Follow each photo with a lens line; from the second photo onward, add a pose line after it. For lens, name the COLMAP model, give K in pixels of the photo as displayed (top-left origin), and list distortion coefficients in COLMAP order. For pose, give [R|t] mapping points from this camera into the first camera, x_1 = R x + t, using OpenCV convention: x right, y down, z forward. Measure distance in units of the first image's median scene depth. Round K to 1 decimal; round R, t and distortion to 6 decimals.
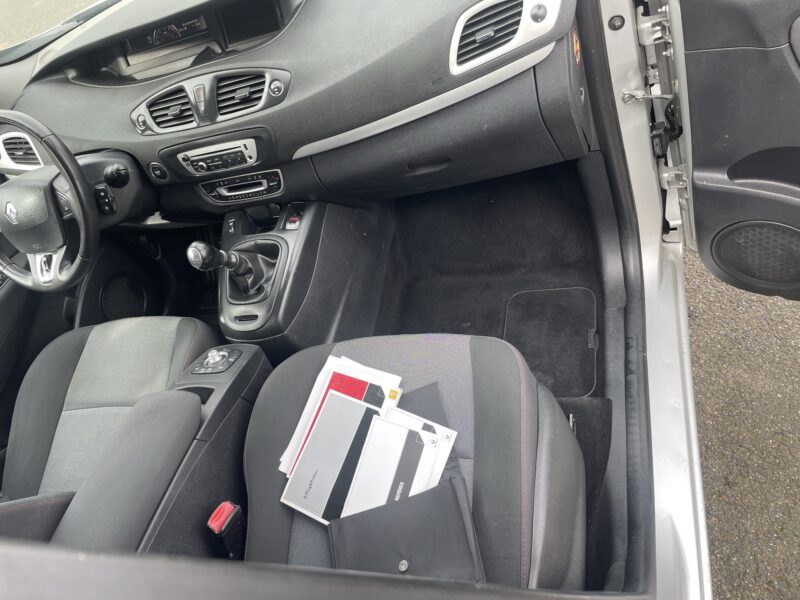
lens RADIAL K [[612.0, 0, 400.0], [0, 612.0, 300.0], [0, 0, 1]] dist [0.071158, -0.083033]
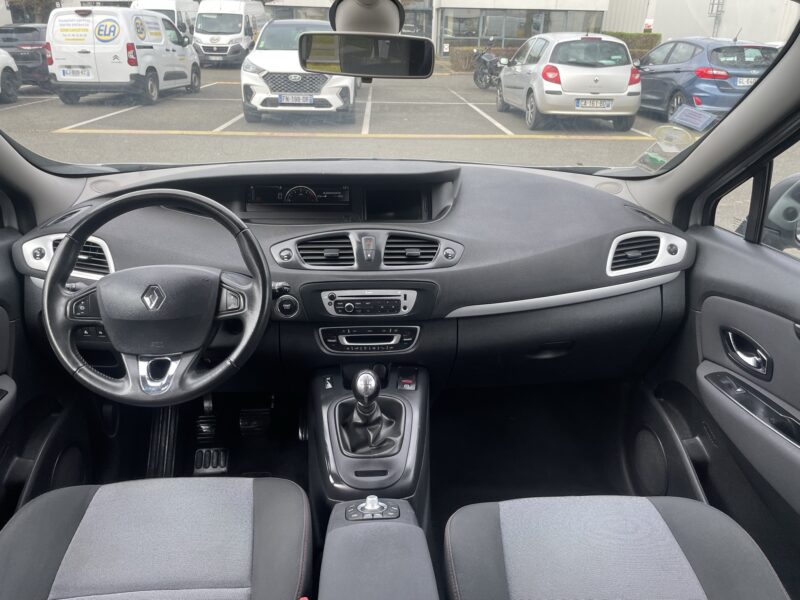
lens RADIAL K [[612.0, 0, 400.0], [0, 612.0, 300.0], [0, 0, 1]] dist [0.071158, -0.083033]
pose [[0.886204, 0.245285, 0.393036, -0.655479], [-0.026384, 0.873693, -0.485762, 0.255206], [-0.462543, 0.420115, 0.780742, 0.197025]]
